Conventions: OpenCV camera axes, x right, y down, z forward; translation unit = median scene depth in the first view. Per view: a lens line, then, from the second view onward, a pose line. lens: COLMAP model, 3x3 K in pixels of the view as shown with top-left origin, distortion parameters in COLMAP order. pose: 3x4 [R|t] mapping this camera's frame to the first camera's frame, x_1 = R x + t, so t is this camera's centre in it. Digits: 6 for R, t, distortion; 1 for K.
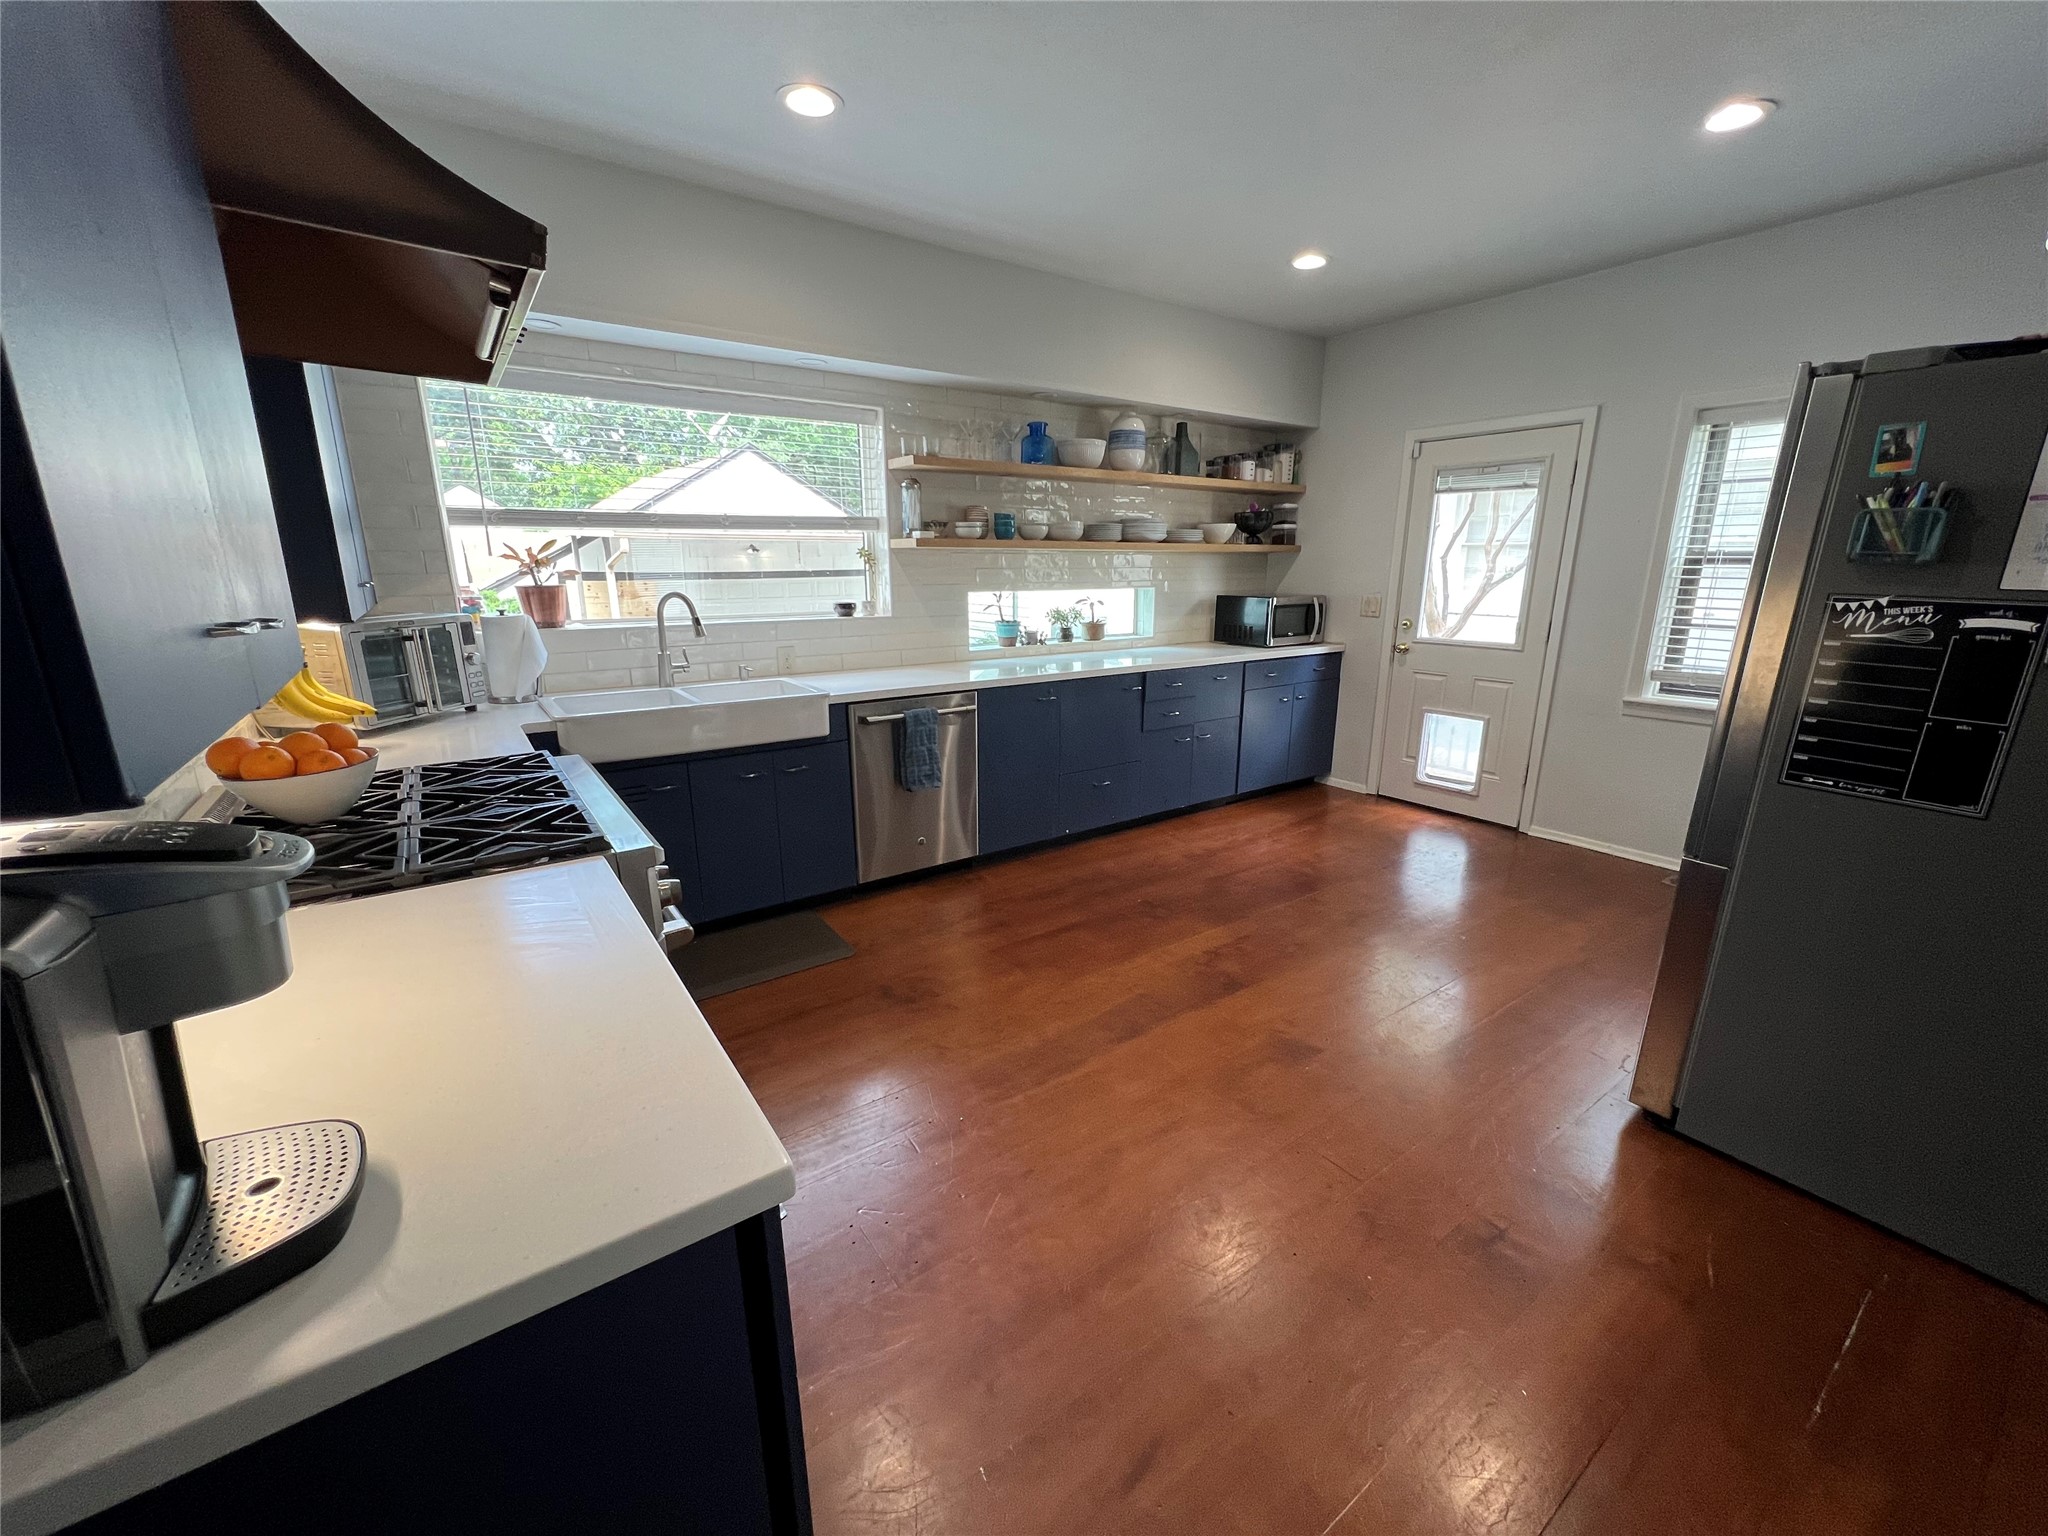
lens RADIAL K [[816.3, 0, 1024.9], [0, 816.3, 772.7], [0, 0, 1]] dist [-0.000663, -0.000377]
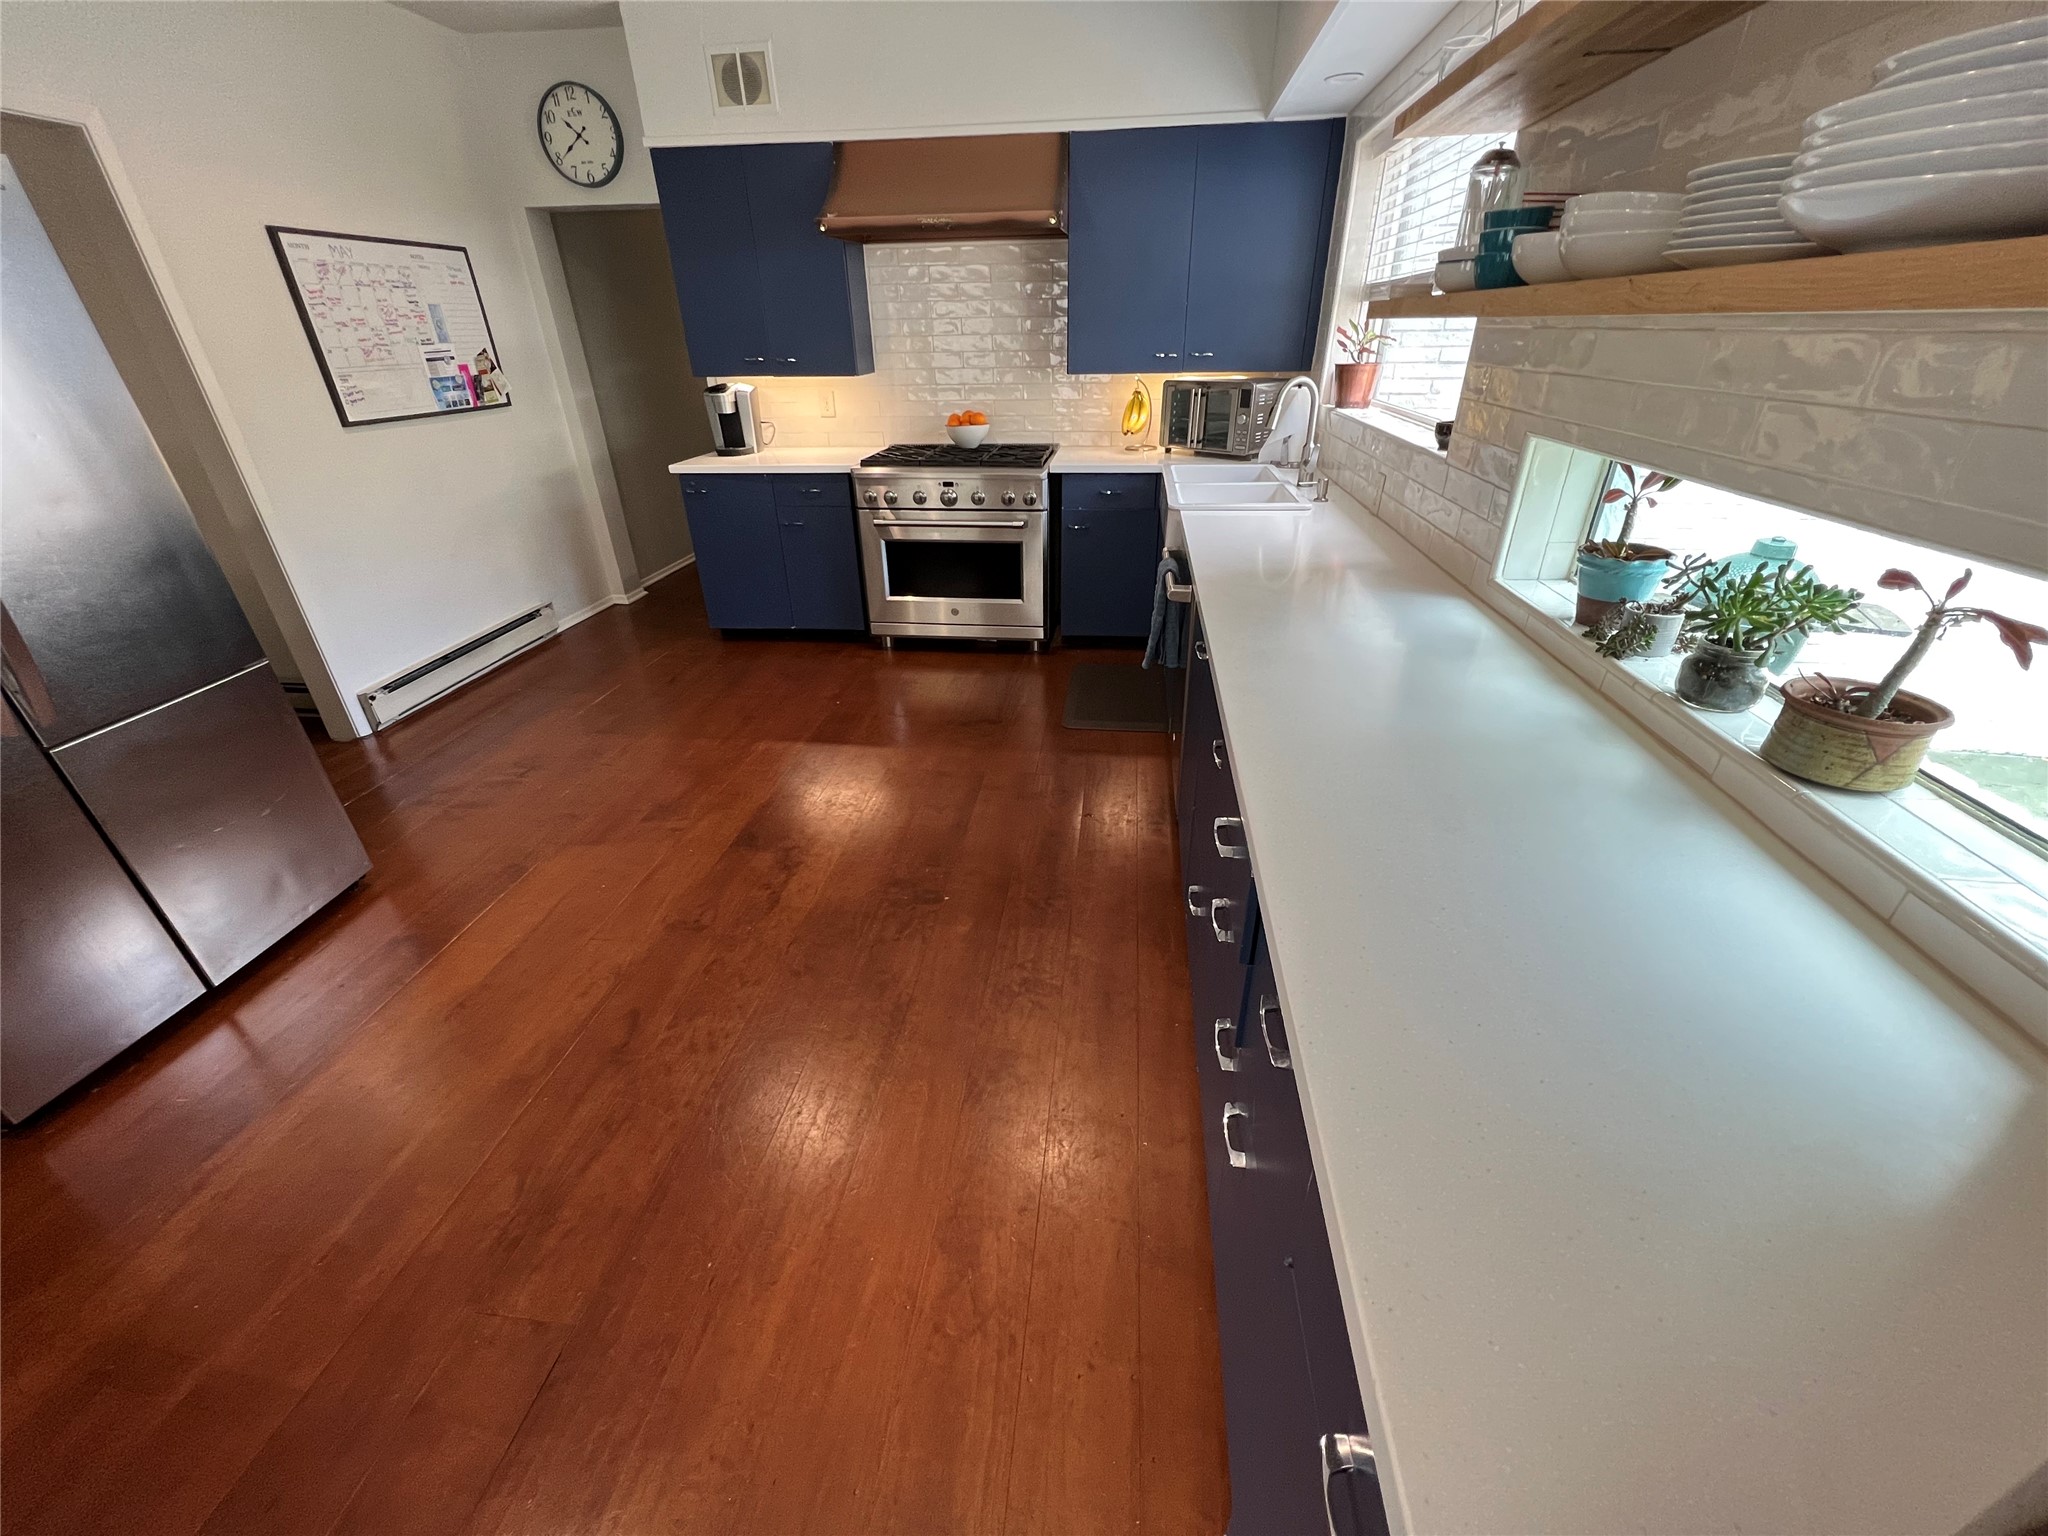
lens RADIAL K [[816.3, 0, 1026.7], [0, 816.3, 772.5], [0, 0, 1]] dist [-0.000663, -0.000377]
pose [[-0.671807, 0.363074, -0.645641, 0.415262], [-0.171942, 0.771386, 0.612698, -0.295682], [0.720494, 0.522628, -0.455795, 1.086419]]
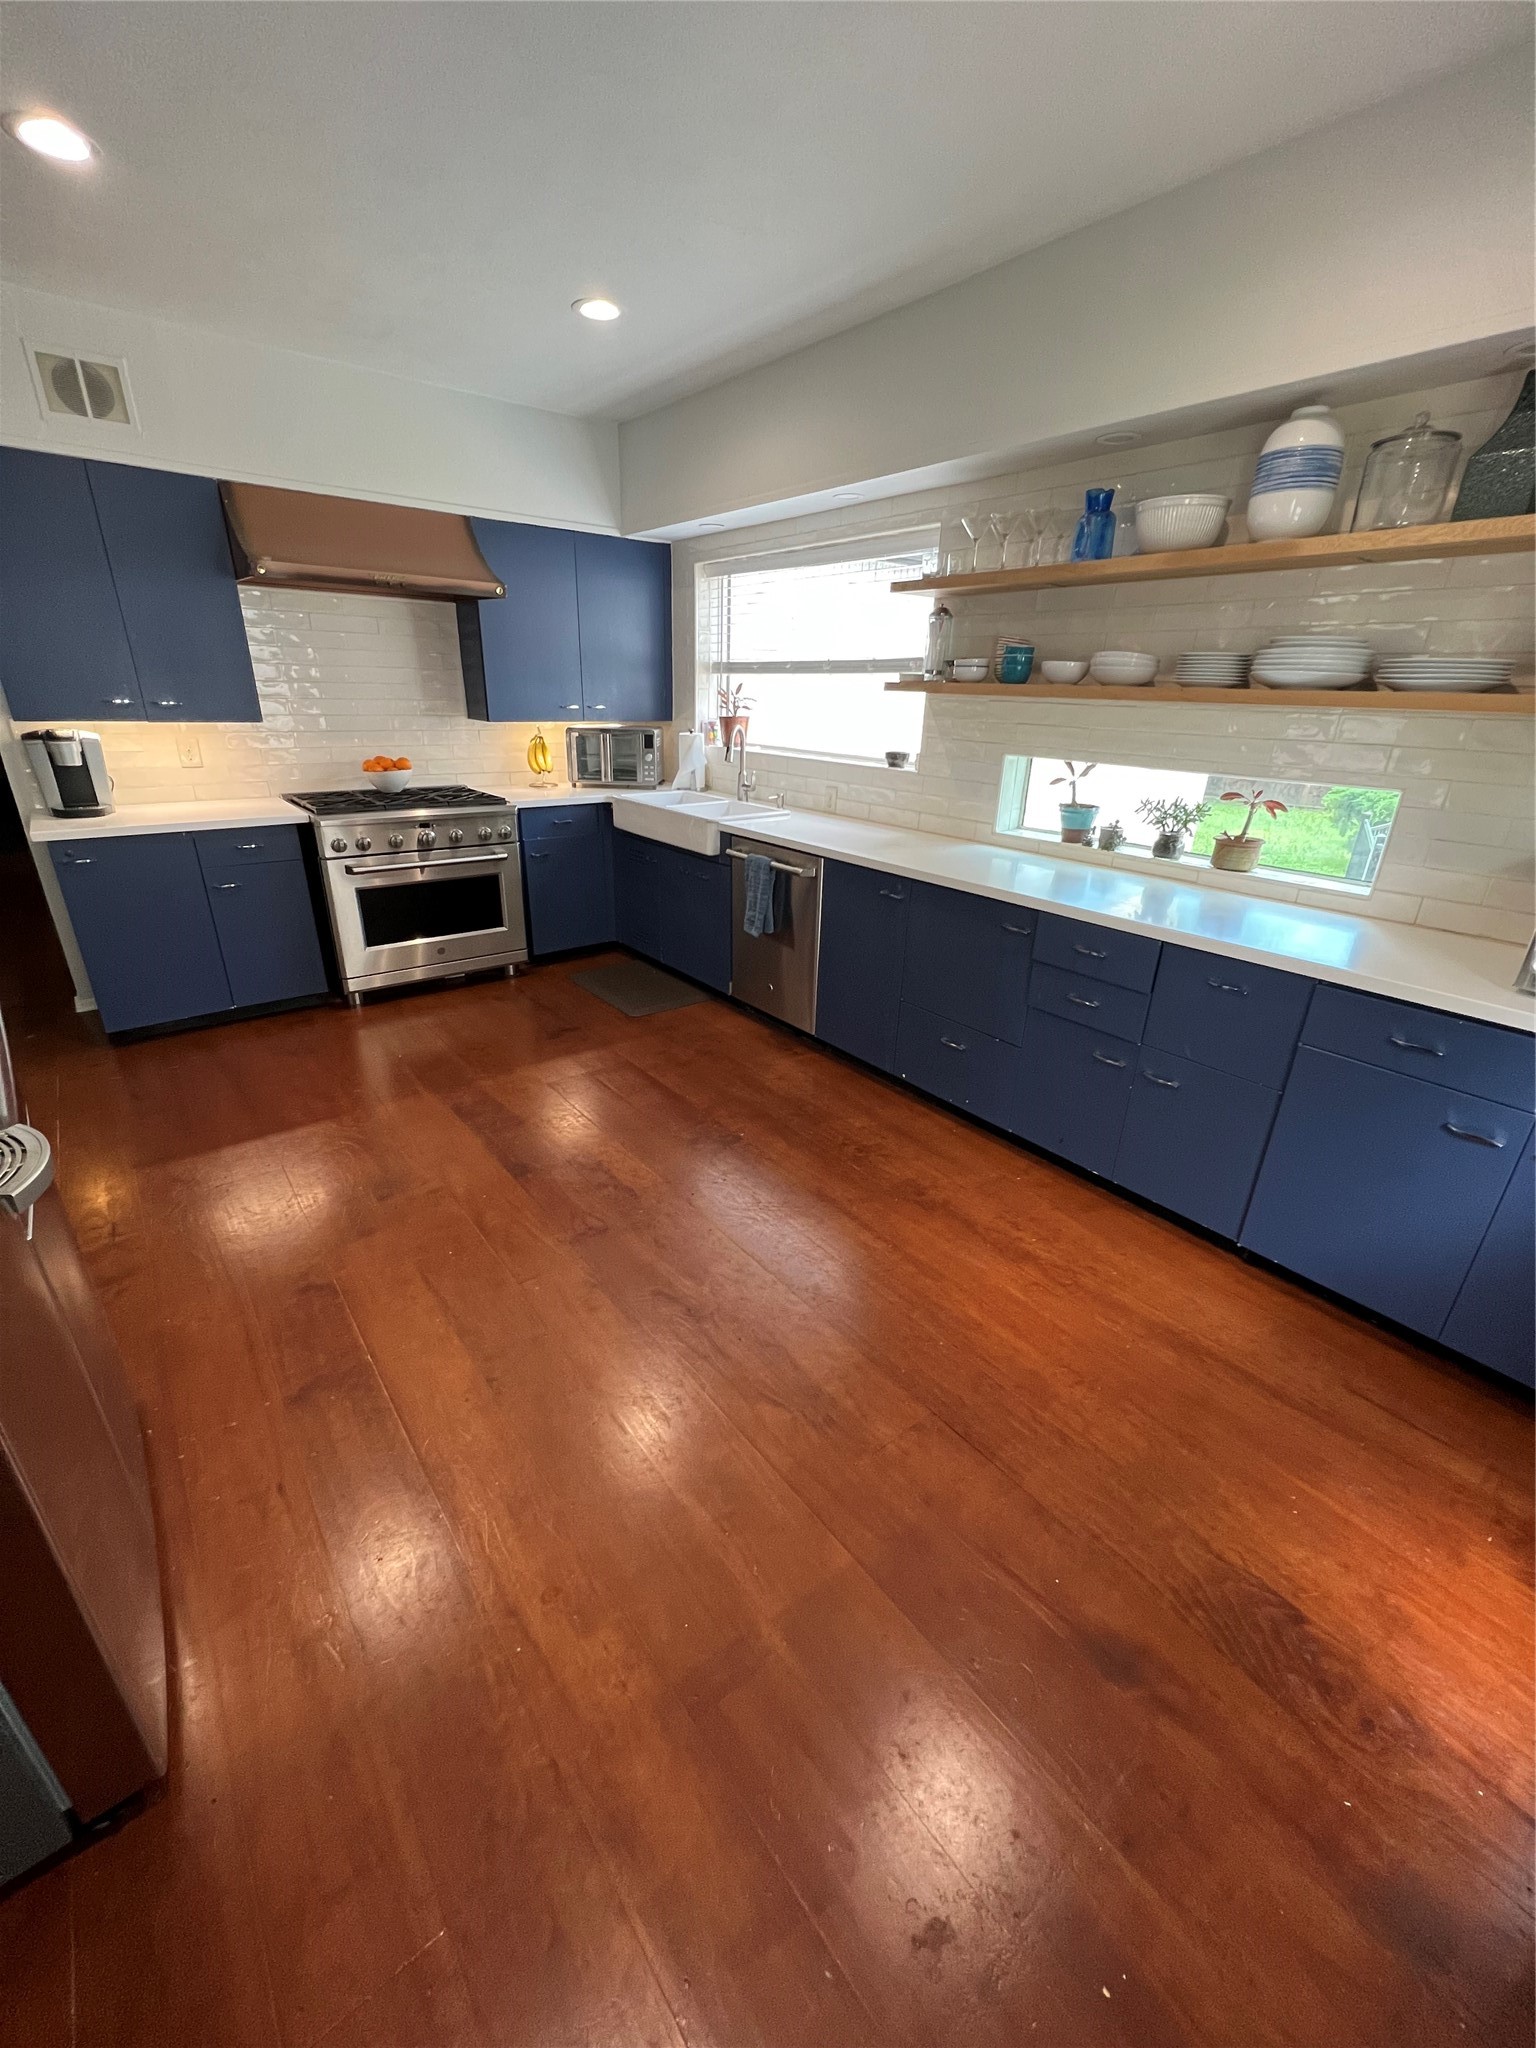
lens RADIAL K [[816.3, 0, 764.0], [0, 816.3, 1028.1], [0, 0, 1]] dist [-0.000663, -0.000377]
pose [[0.052083, 0.385911, -0.921065, 0.720537], [-0.277303, 0.891634, 0.357899, -0.203137], [0.959370, 0.236774, 0.153453, 0.723028]]
